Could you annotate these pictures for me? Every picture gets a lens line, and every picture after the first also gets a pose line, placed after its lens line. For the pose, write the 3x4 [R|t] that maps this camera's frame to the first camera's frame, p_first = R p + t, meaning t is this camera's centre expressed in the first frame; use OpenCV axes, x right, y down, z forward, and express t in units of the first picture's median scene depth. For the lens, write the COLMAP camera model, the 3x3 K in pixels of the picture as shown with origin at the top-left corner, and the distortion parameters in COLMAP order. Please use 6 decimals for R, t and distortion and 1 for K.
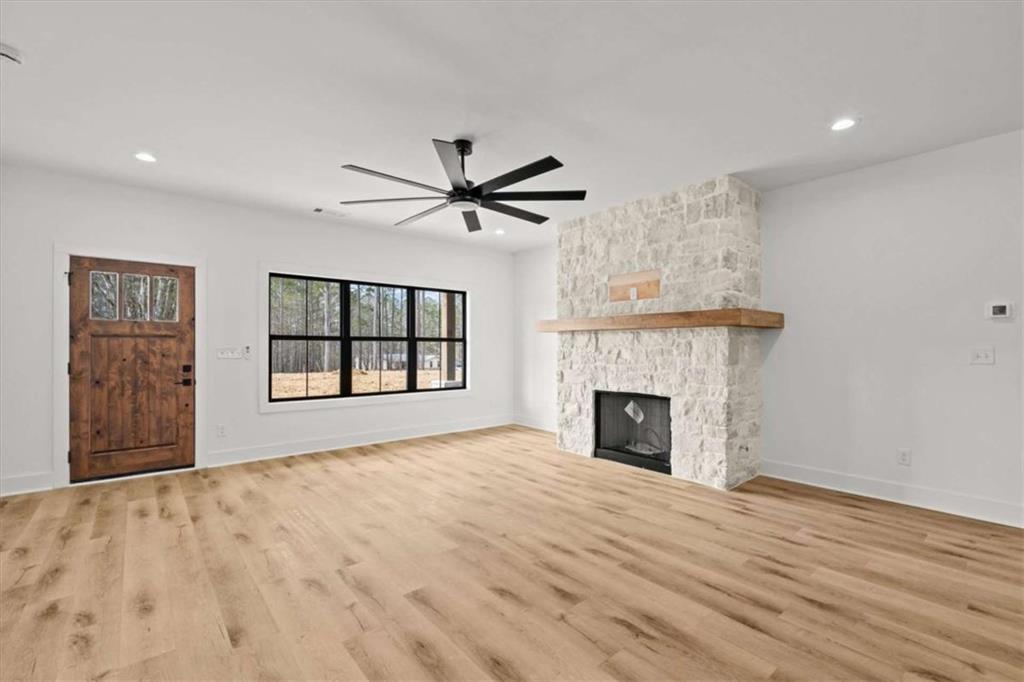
lens RADIAL K [[446.4, 0, 514.4], [0, 446.4, 344.1], [0, 0, 1]] dist [-0.005918, 0.000188]
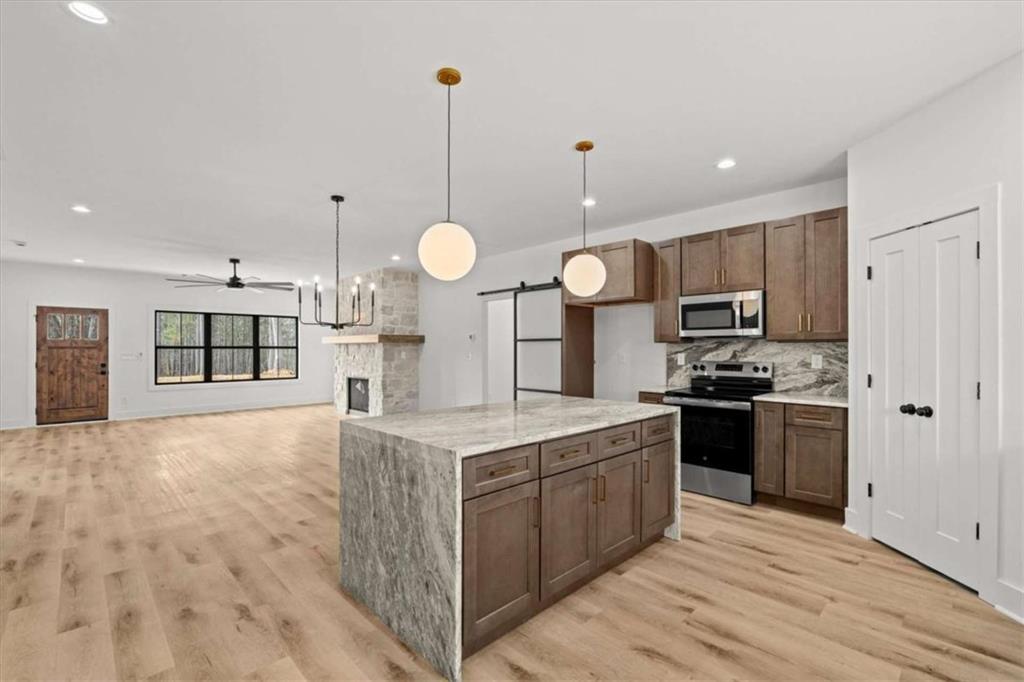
lens RADIAL K [[446.4, 0, 513.5], [0, 446.4, 343.3], [0, 0, 1]] dist [-0.005918, 0.000188]
pose [[0.997647, -0.002485, 0.068518, 0.945274], [0.002801, 0.999986, -0.004522, -0.025613], [-0.068506, 0.004703, 0.997640, -1.078449]]
